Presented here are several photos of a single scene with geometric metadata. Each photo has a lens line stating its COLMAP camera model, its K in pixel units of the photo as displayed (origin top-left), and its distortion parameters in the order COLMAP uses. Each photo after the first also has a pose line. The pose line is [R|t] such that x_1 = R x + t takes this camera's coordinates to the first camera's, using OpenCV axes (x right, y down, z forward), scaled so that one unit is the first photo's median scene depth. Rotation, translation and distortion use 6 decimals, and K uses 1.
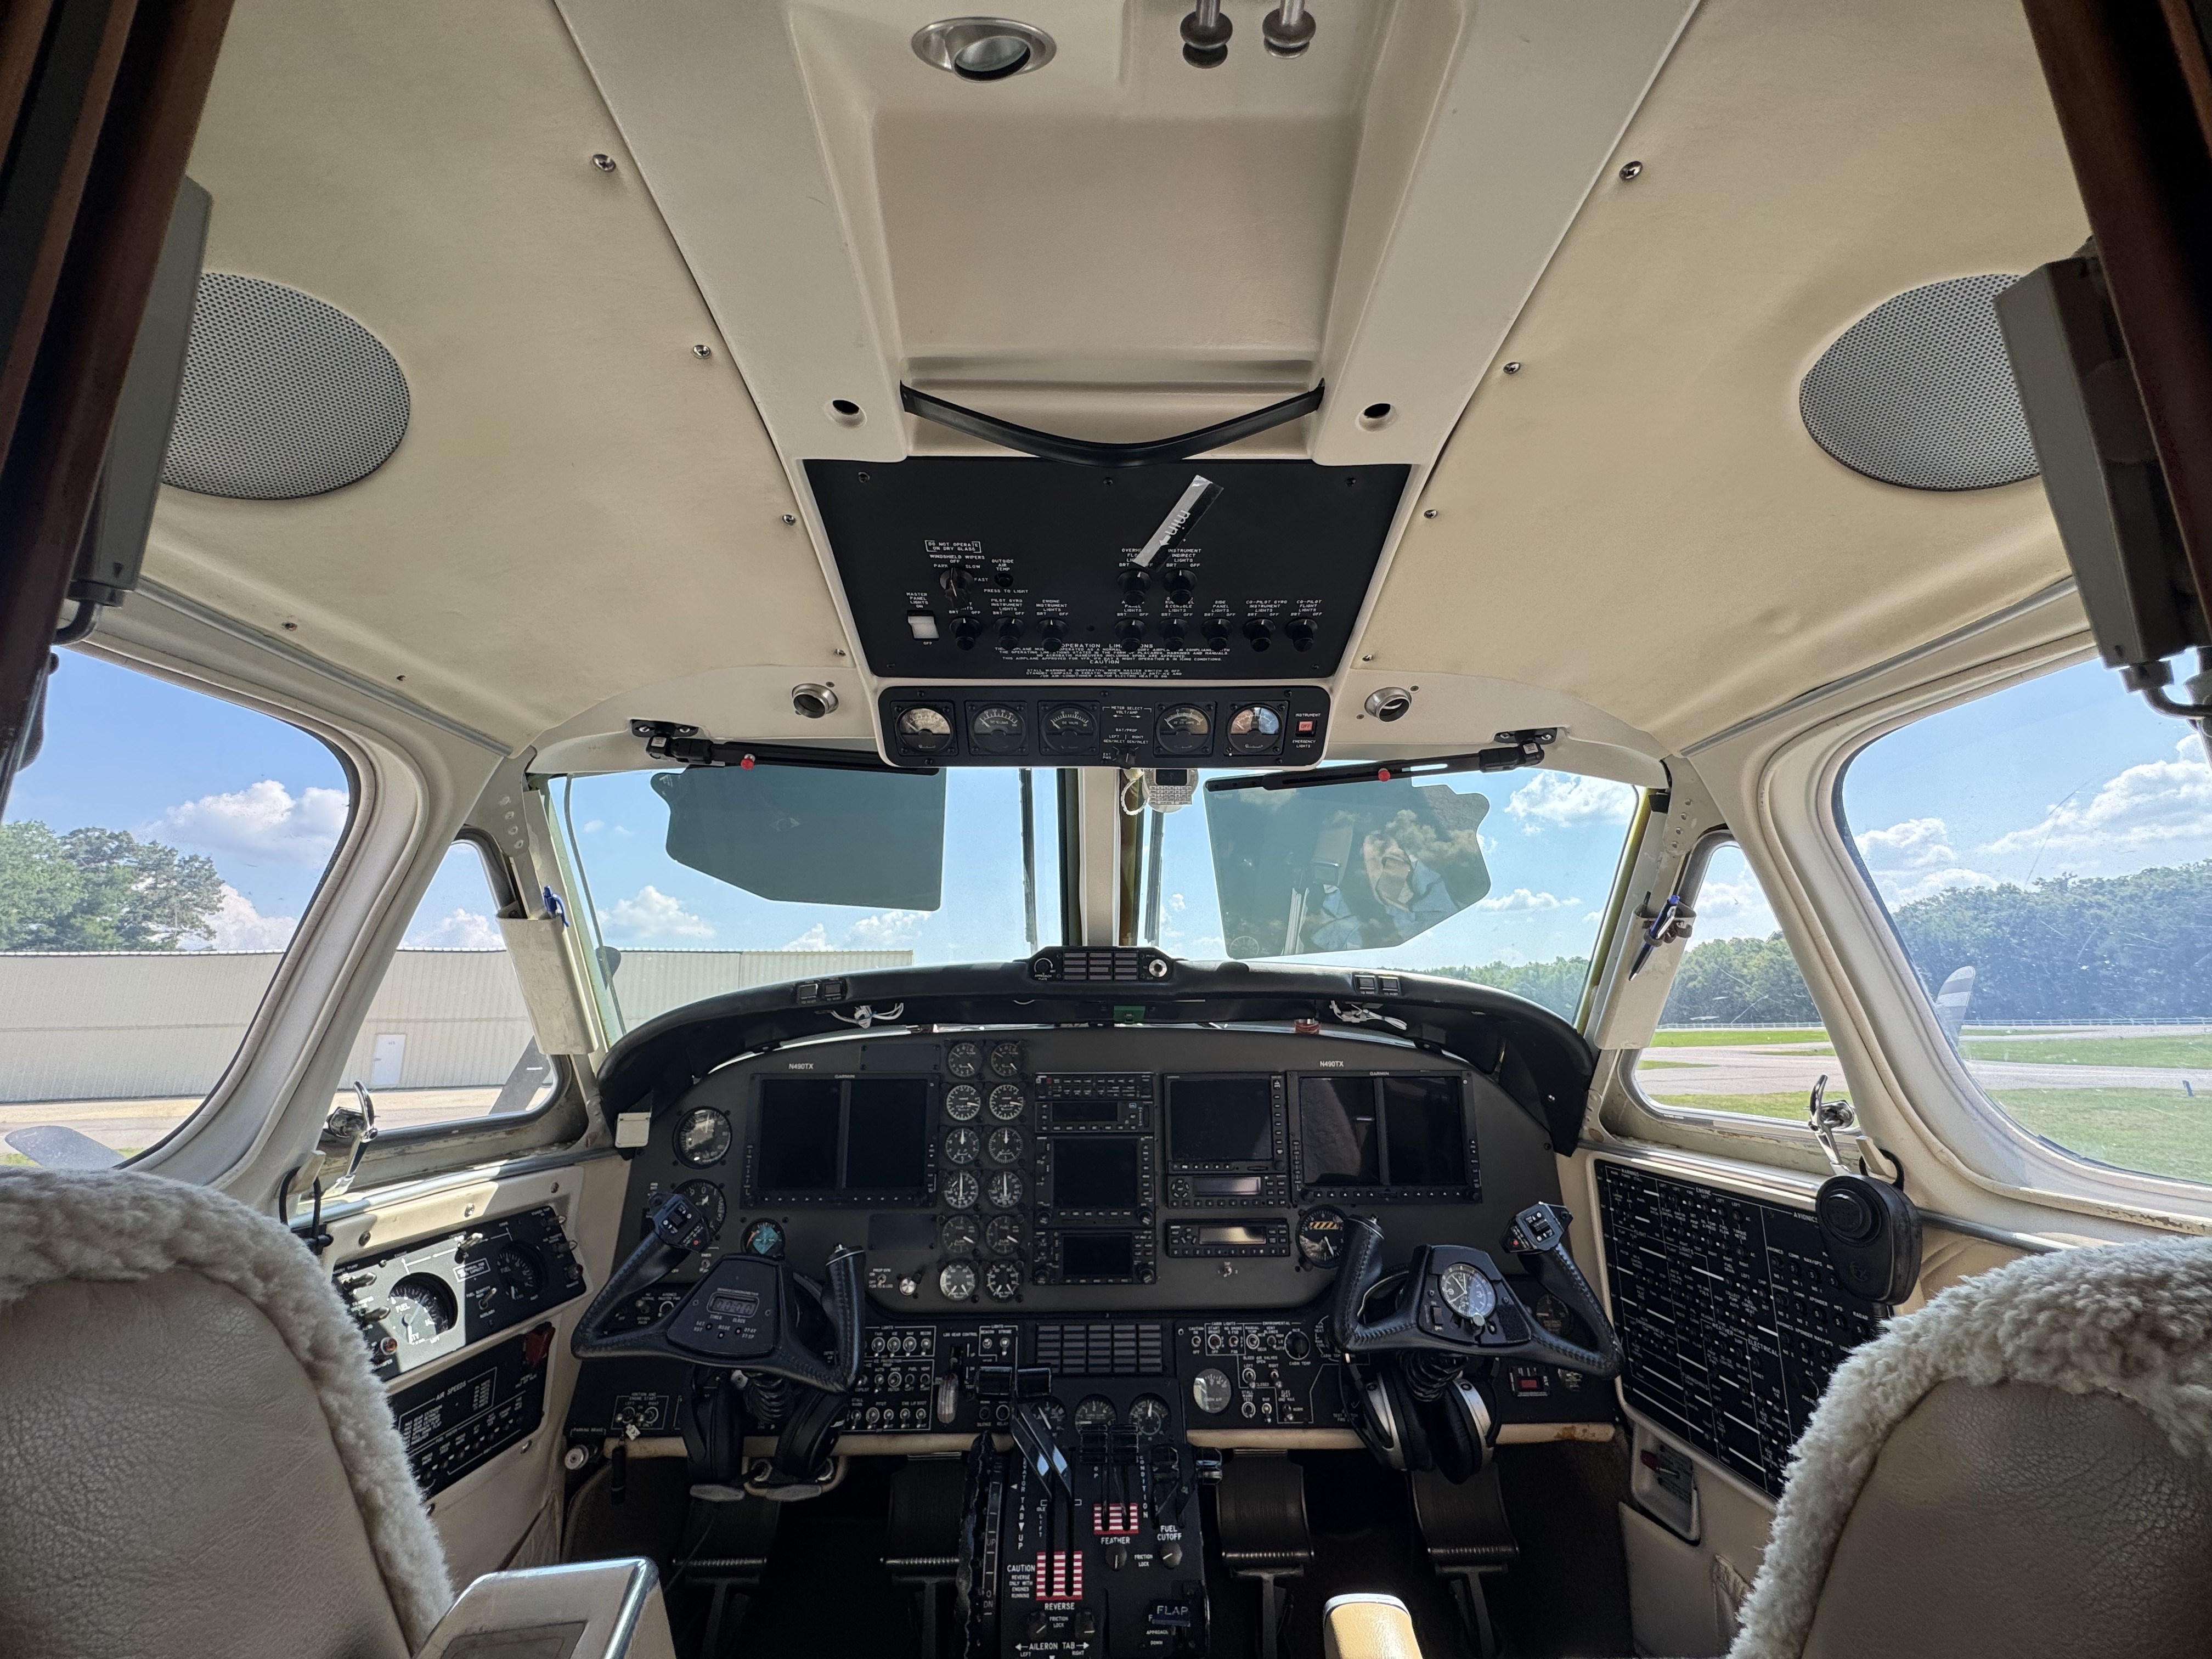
lens RADIAL K [[884.3, 0, 1105.8], [0, 884.3, 826.6], [0, 0, 1]] dist [-0.002780, 0.000465]
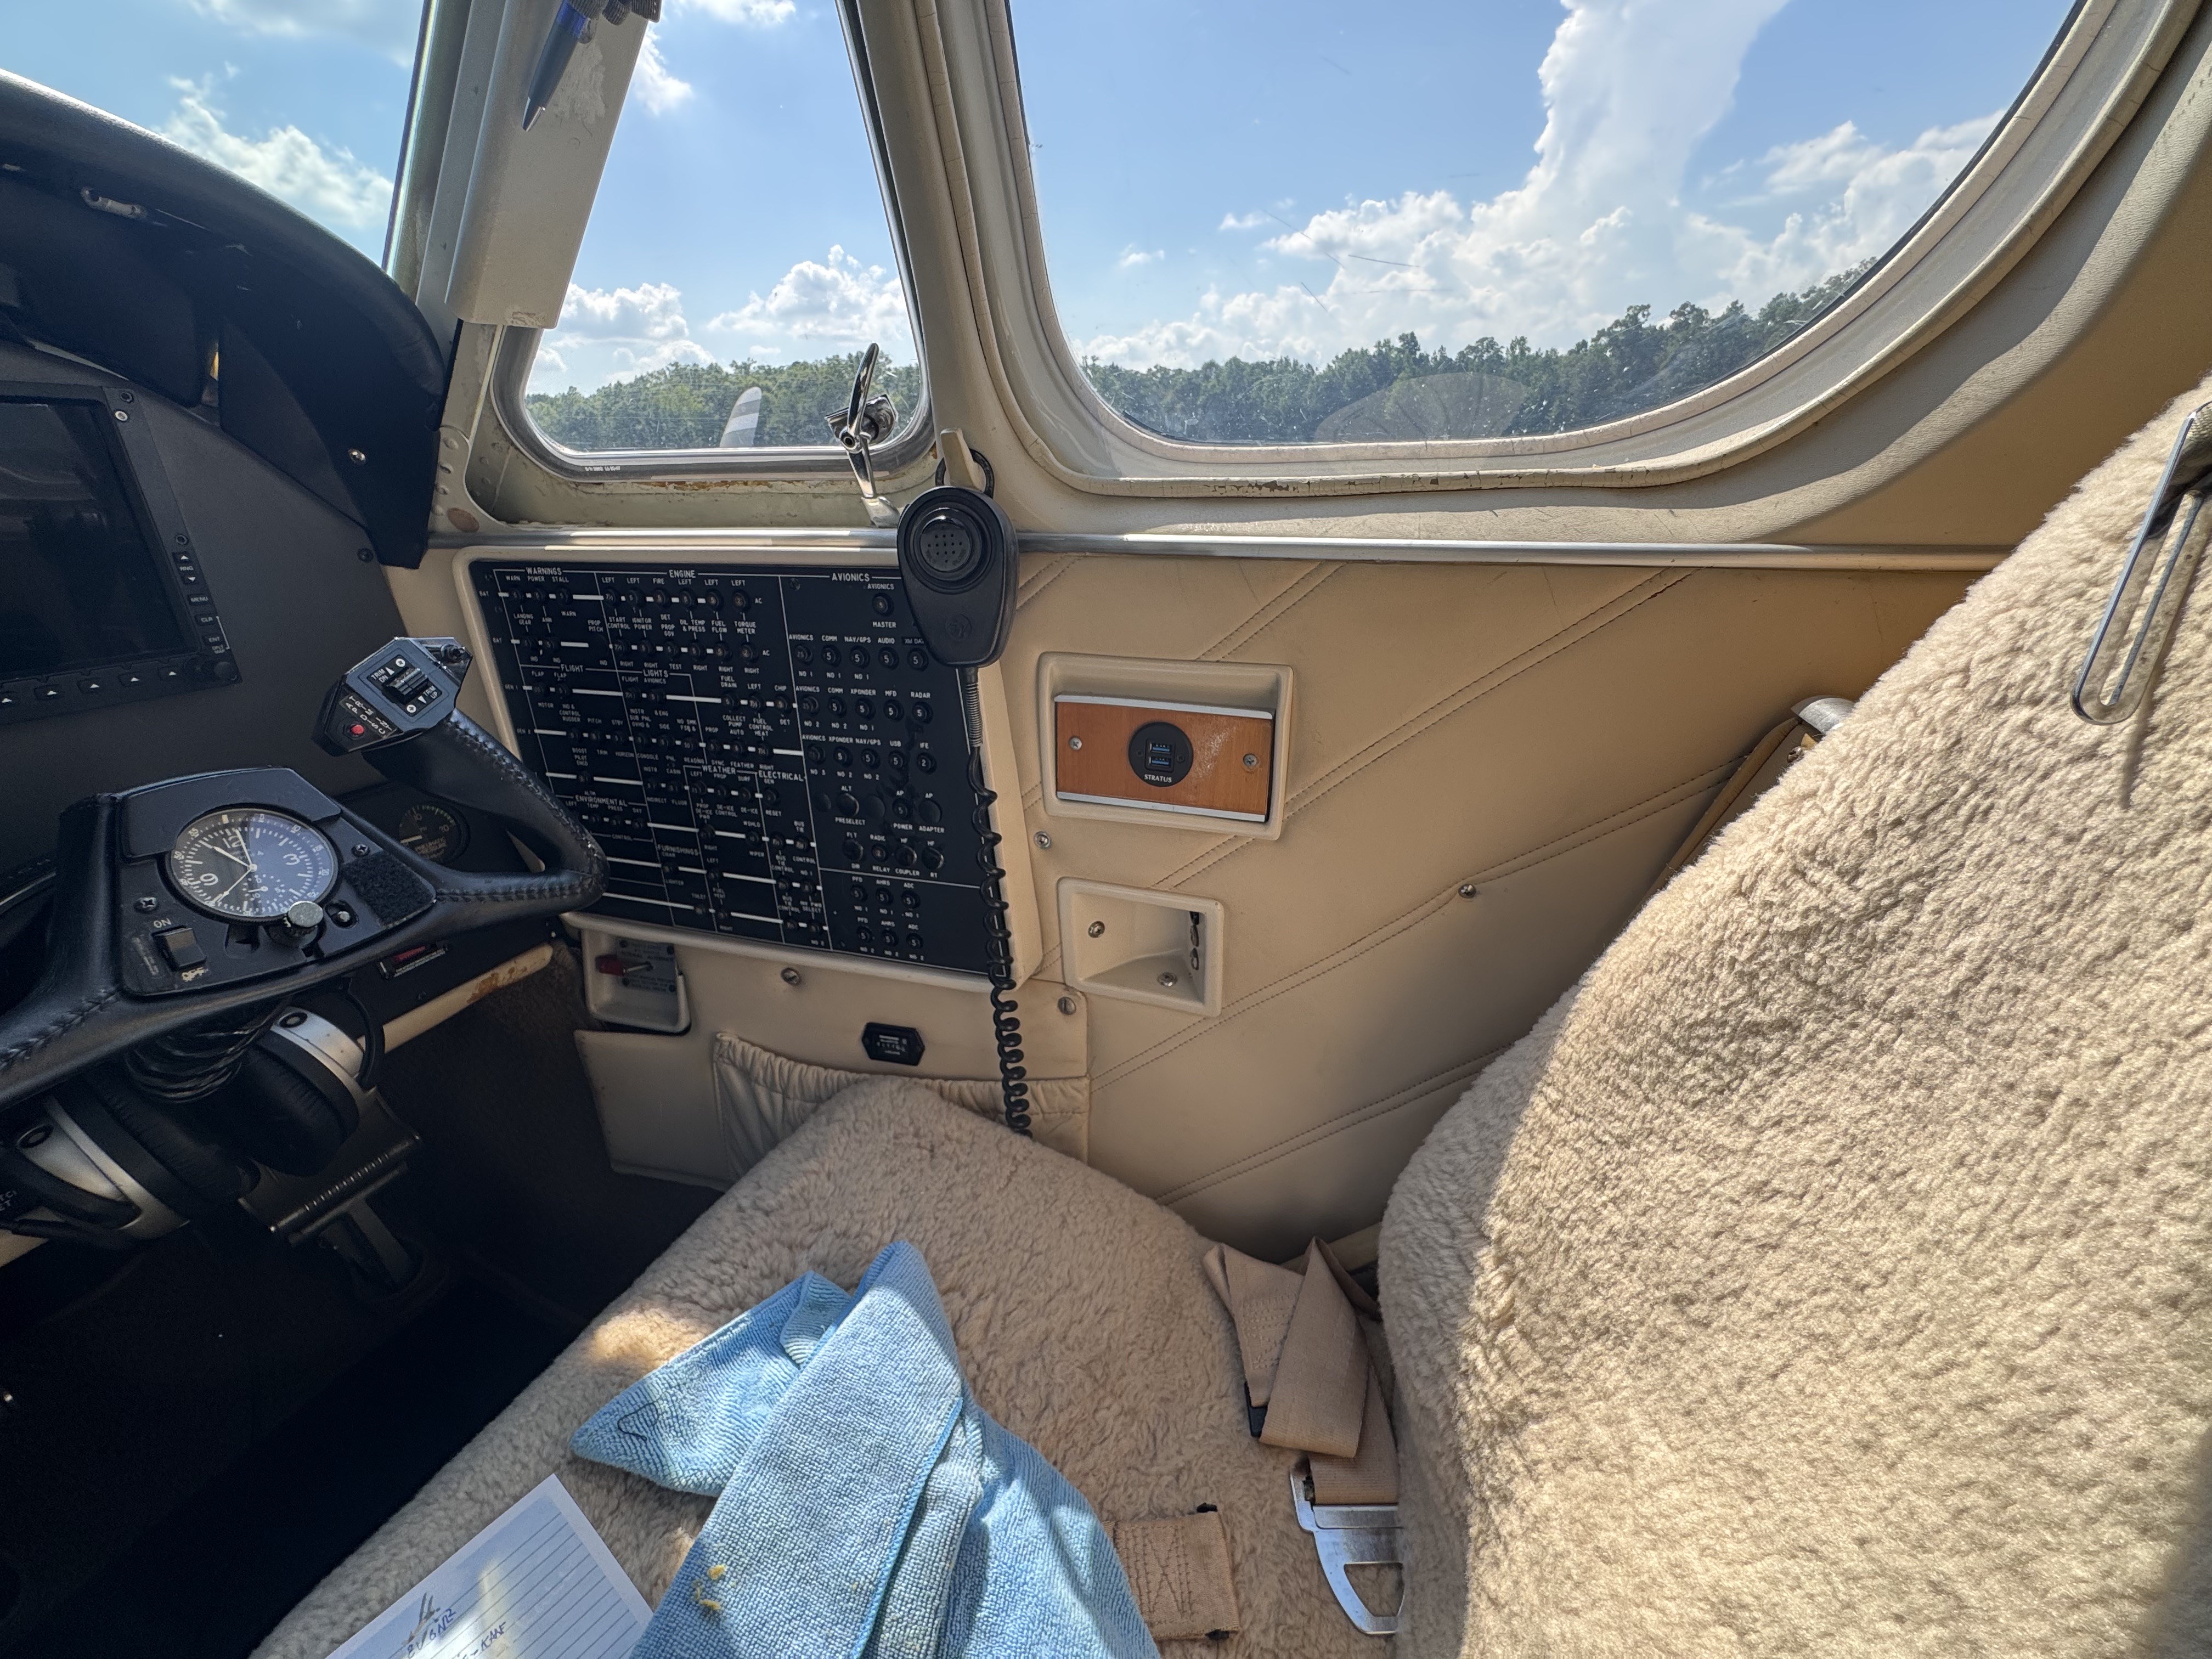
lens RADIAL K [[890.1, 0, 1105.7], [0, 890.1, 823.3], [0, 0, 1]] dist [-0.002529, 0.000109]
pose [[0.382811, -0.342411, 0.858027, 0.178500], [-0.176985, 0.884389, 0.431894, 0.218762], [-0.906715, -0.317192, 0.277952, 0.448388]]
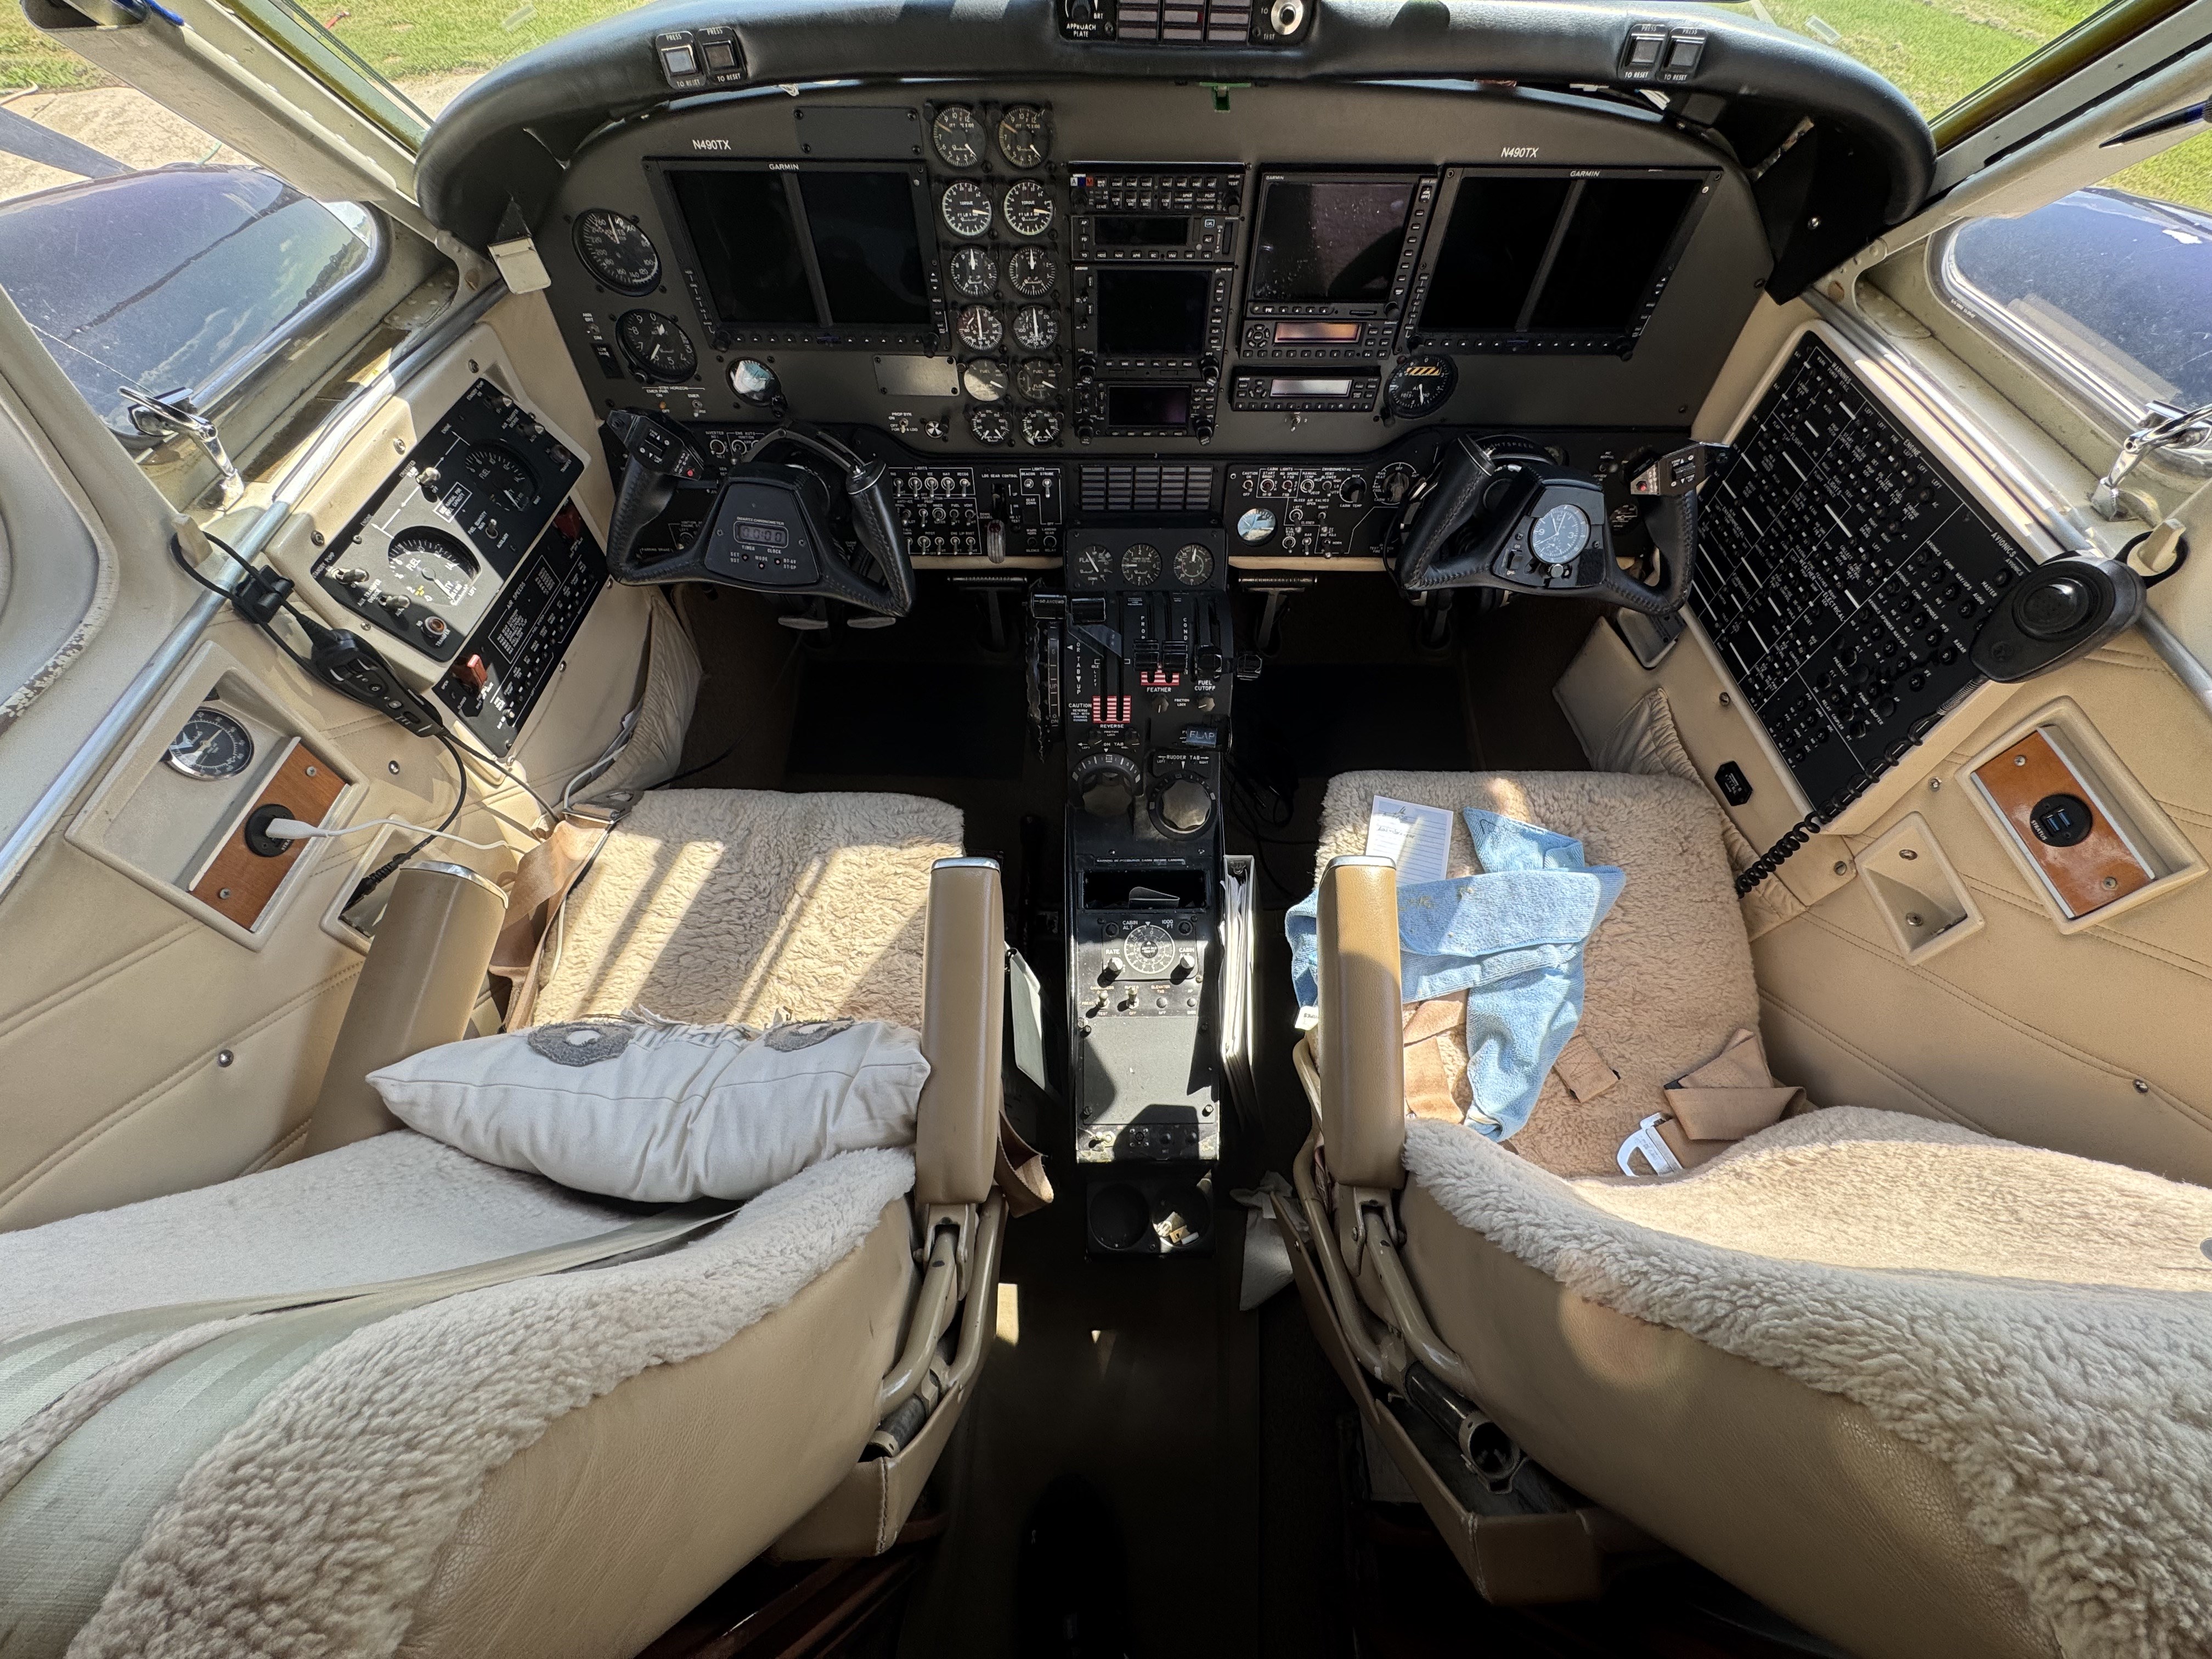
lens RADIAL K [[884.3, 0, 1105.8], [0, 884.3, 826.6], [0, 0, 1]] dist [-0.002780, 0.000465]
pose [[0.999792, 0.020312, 0.001862, -0.047407], [-0.008823, 0.348350, 0.937323, -0.189277], [0.018390, -0.937144, 0.348457, 0.336068]]
